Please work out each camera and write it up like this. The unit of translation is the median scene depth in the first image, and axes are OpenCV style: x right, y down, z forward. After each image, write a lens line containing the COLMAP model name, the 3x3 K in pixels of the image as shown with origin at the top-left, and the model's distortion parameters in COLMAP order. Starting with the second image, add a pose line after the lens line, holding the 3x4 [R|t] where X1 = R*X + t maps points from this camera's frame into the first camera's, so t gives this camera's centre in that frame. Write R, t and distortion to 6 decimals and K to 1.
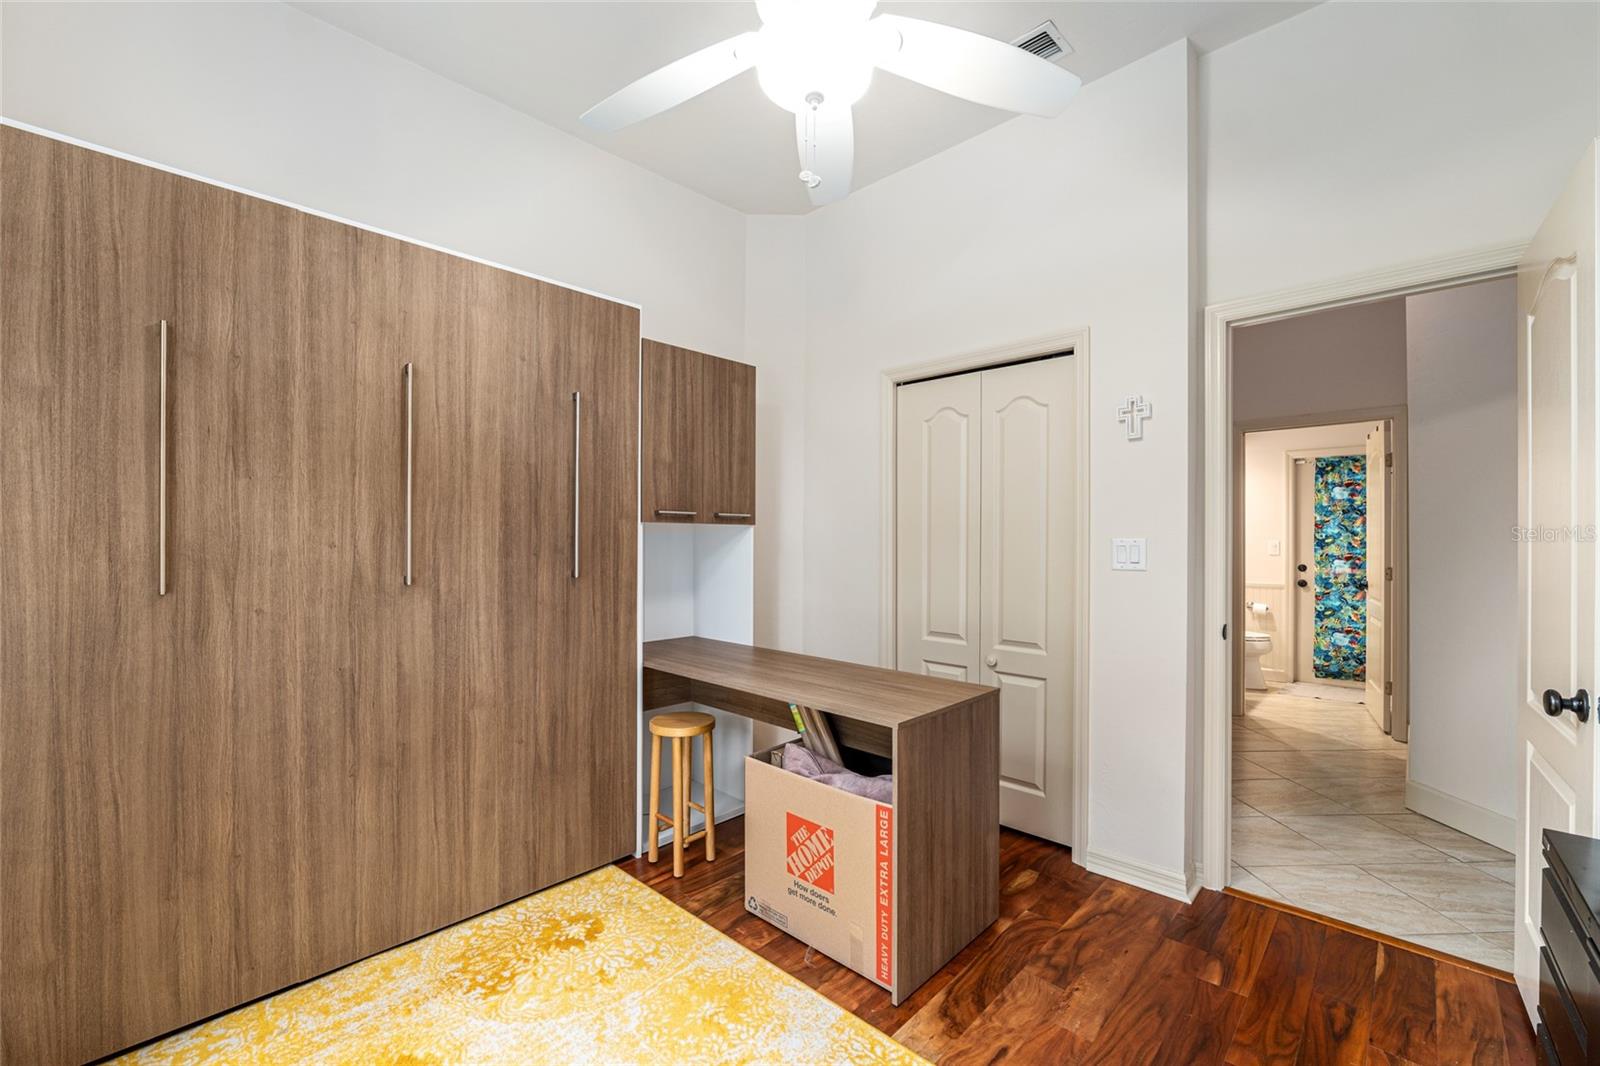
lens RADIAL K [[654.5, 0, 798.0], [0, 654.5, 536.8], [0, 0, 1]] dist [-0.013948, 0.000180]
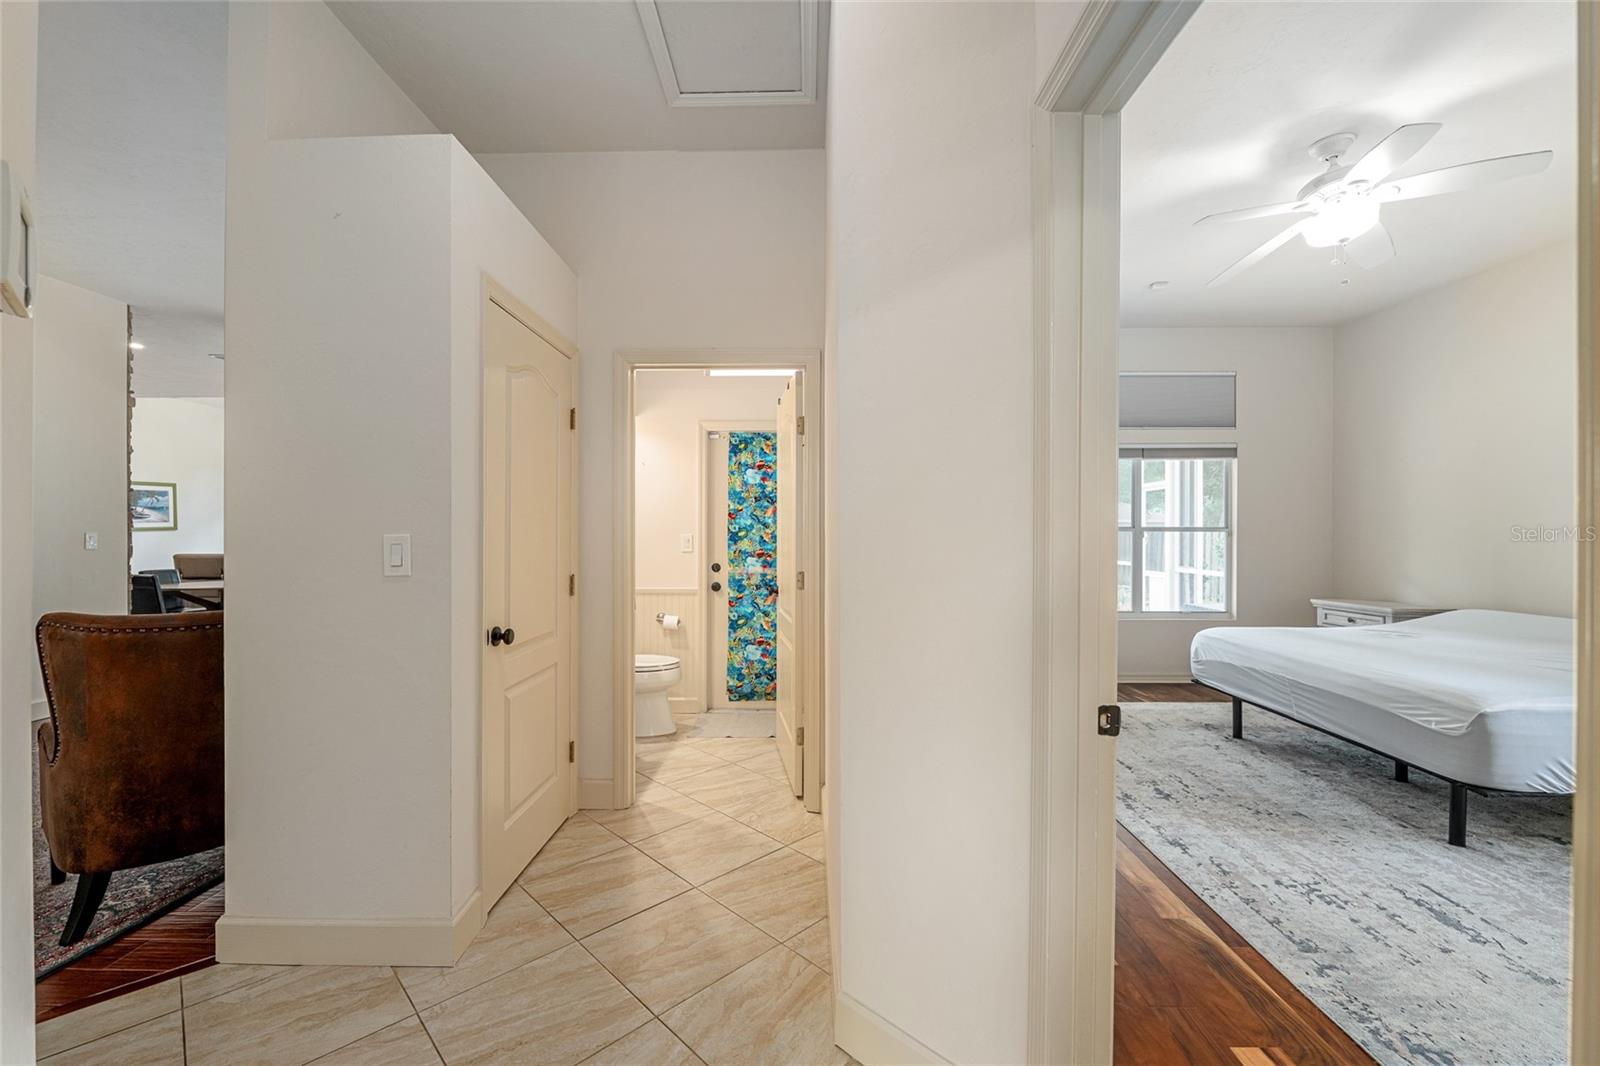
lens RADIAL K [[654.5, 0, 797.2], [0, 654.5, 531.5], [0, 0, 1]] dist [-0.013948, 0.000180]
pose [[0.730690, -0.002235, 0.682705, 0.305130], [-0.001466, 0.999987, 0.004843, -0.001165], [-0.682707, -0.004540, 0.730678, 0.347682]]
